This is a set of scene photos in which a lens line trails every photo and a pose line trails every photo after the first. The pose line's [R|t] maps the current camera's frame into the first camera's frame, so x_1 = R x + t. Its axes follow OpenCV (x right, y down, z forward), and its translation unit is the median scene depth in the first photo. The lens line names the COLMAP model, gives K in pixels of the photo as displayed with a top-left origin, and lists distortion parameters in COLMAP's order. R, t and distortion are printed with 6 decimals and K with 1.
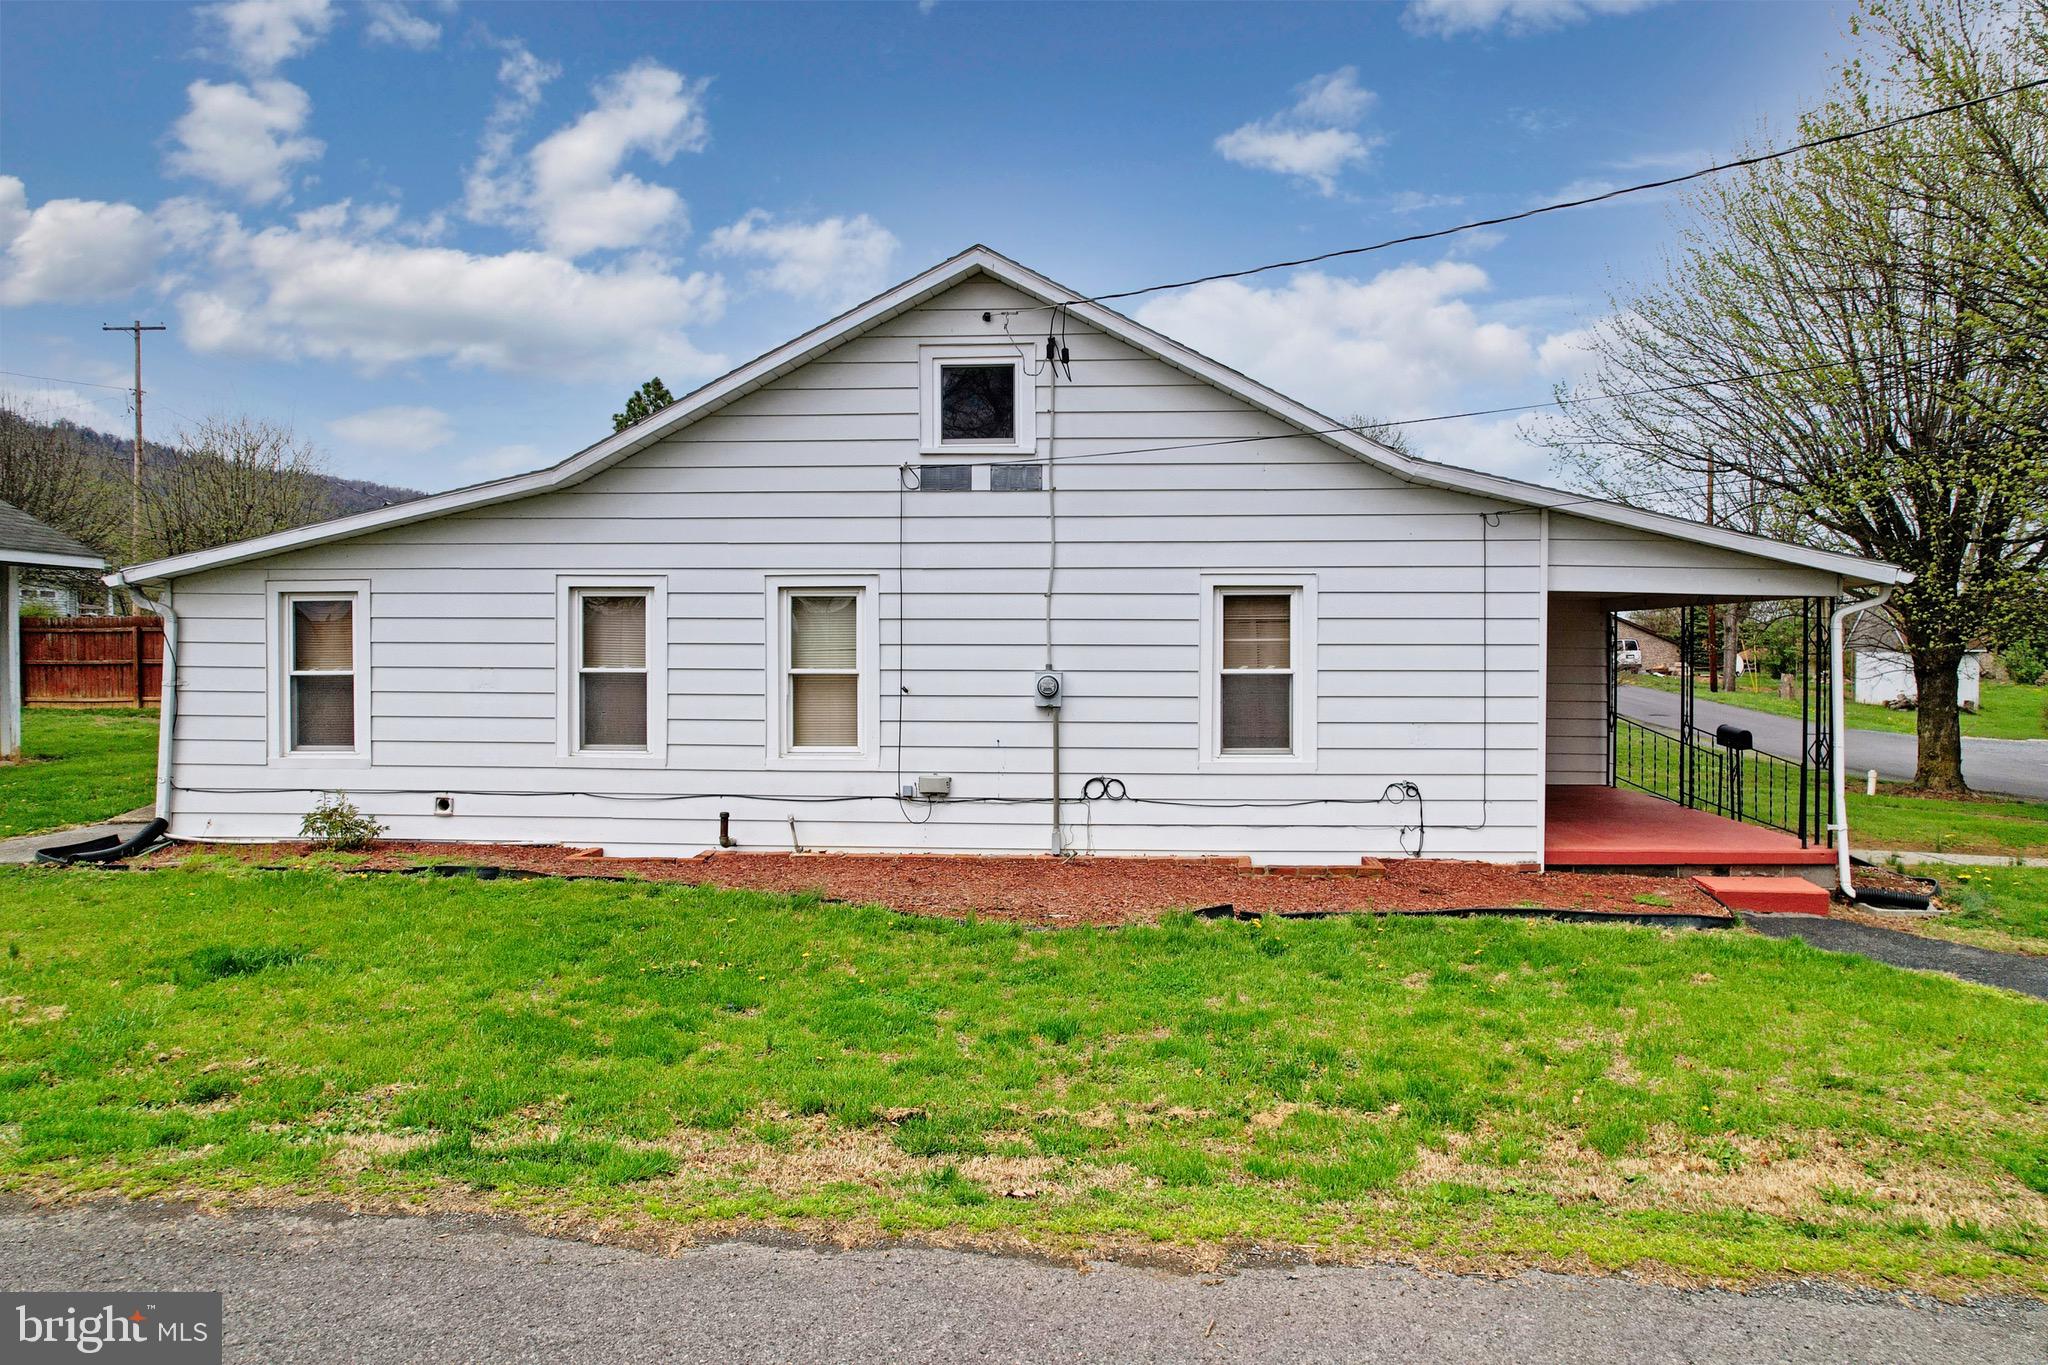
lens RADIAL K [[1295.4, 0, 1031.7], [0, 1295.4, 691.7], [0, 0, 1]] dist [-0.052901, 0.033977]
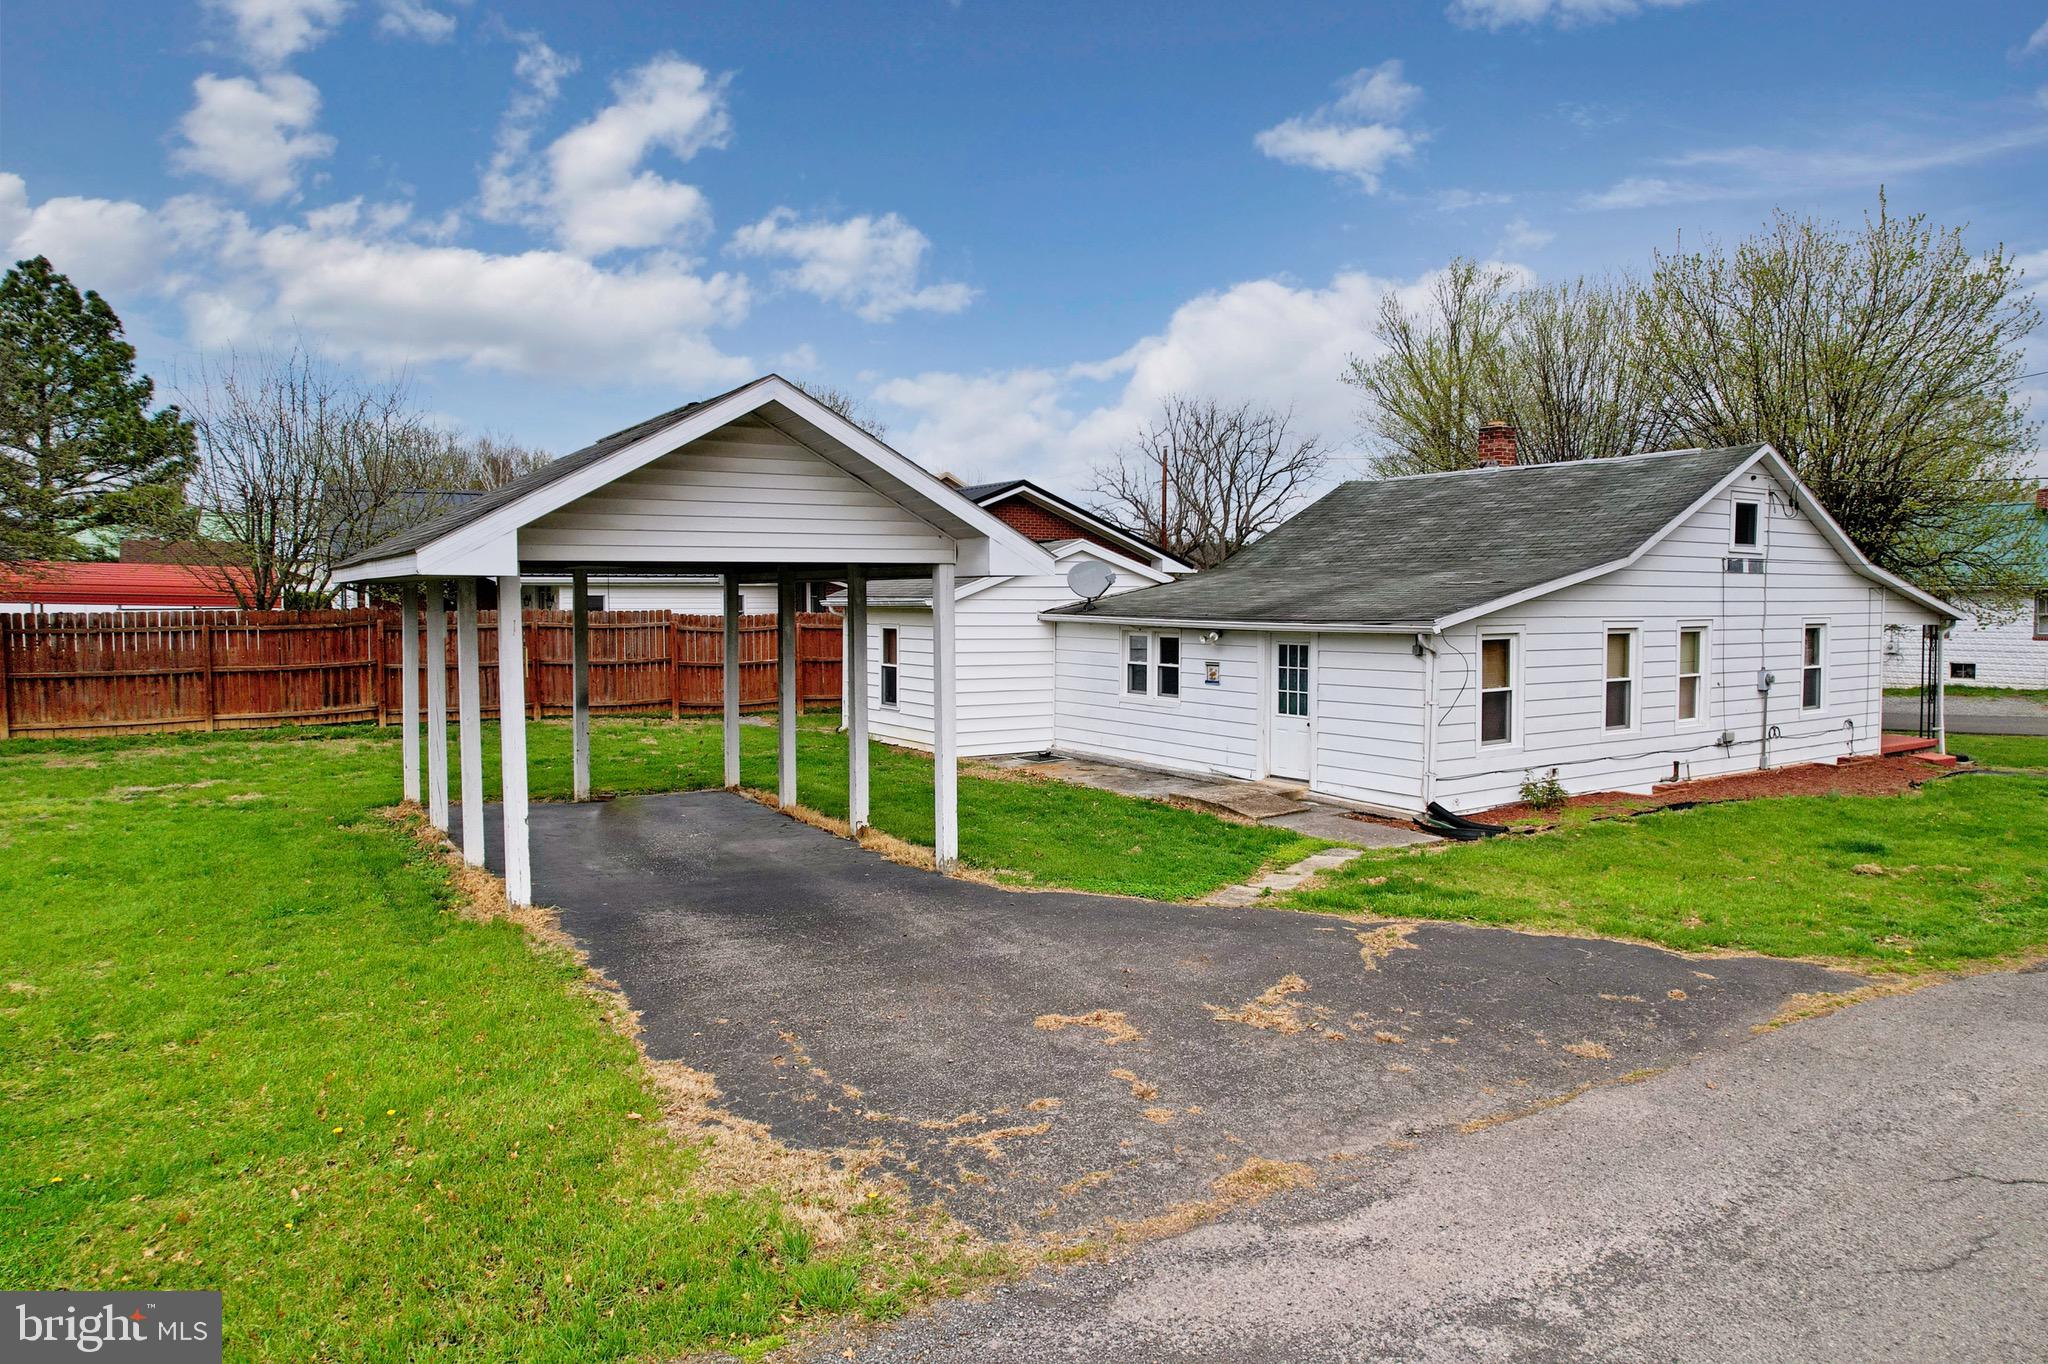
lens RADIAL K [[1295.4, 0, 1047.2], [0, 1295.4, 644.7], [0, 0, 1]] dist [-0.052901, 0.033977]
pose [[0.794941, -0.023491, 0.606232, -1.862337], [0.019435, 0.999723, 0.013254, -0.095040], [-0.606376, 0.001246, 0.795177, 0.161756]]
